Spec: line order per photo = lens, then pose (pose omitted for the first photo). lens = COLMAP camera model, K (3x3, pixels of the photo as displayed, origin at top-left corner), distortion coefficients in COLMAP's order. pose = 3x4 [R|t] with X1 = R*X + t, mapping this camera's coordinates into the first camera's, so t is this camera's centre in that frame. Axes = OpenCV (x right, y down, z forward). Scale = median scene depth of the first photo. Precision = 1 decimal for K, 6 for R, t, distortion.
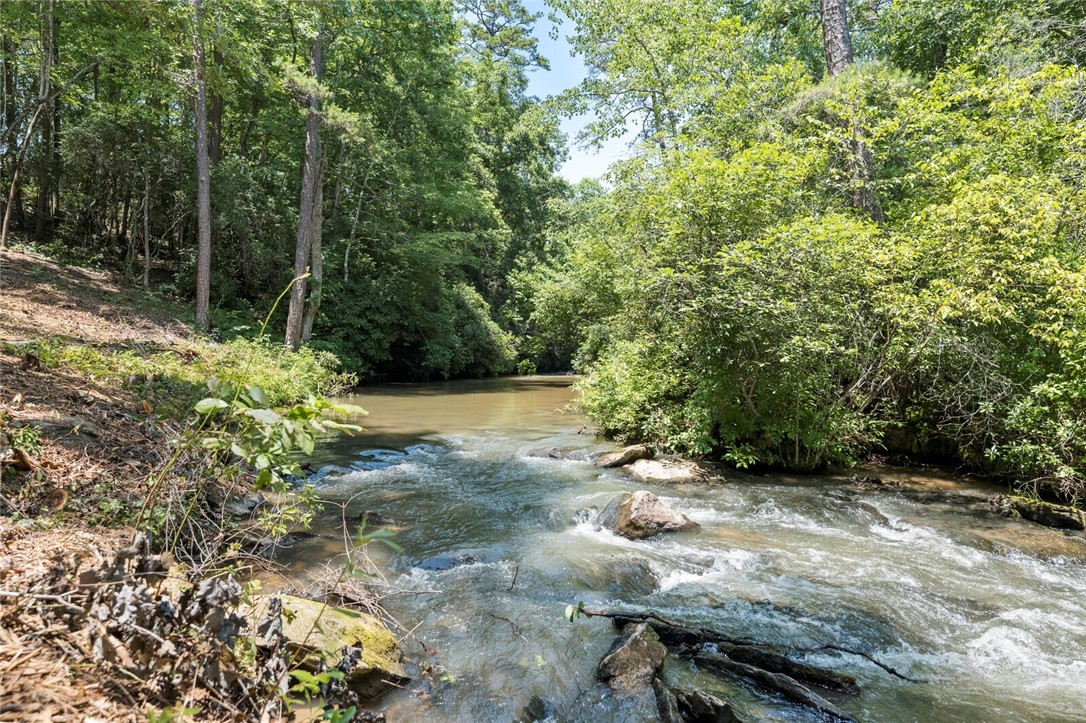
lens RADIAL K [[671.0, 0, 541.6], [0, 671.0, 363.0], [0, 0, 1]] dist [-0.007026, -0.000433]
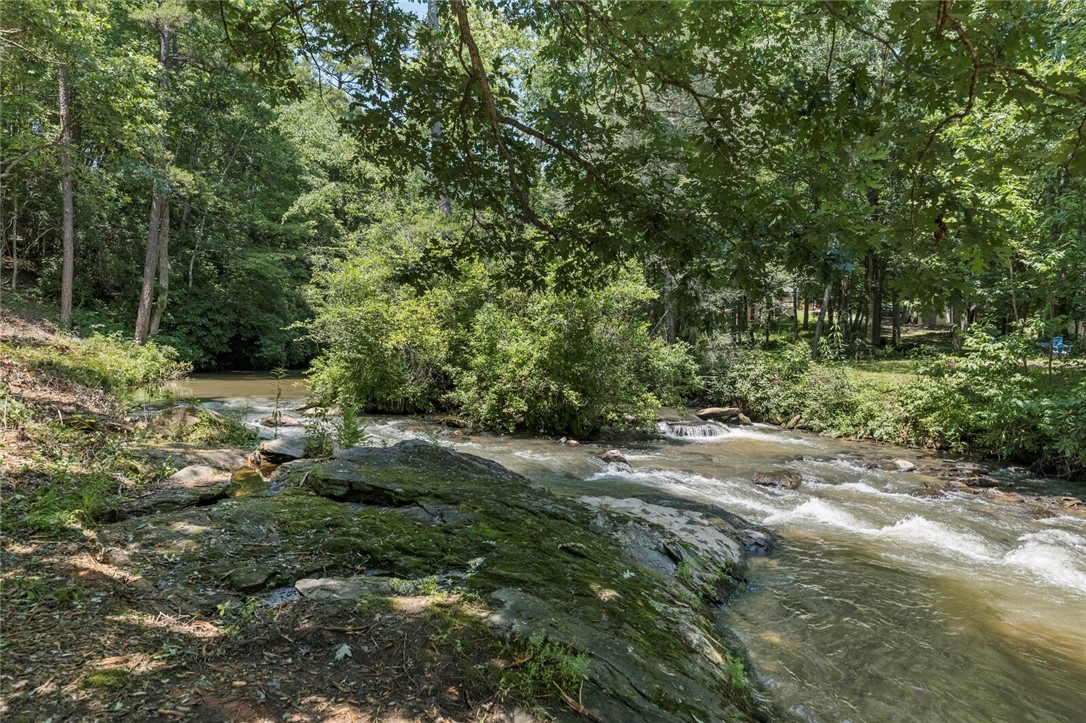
lens RADIAL K [[732.3, 0, 544.8], [0, 732.3, 361.7], [0, 0, 1]] dist [0.008684, 0.000798]
pose [[0.990191, 0.017091, 0.138670, 0.187270], [-0.018261, 0.999808, 0.007167, -0.008255], [-0.138521, -0.009629, 0.990313, -0.468526]]
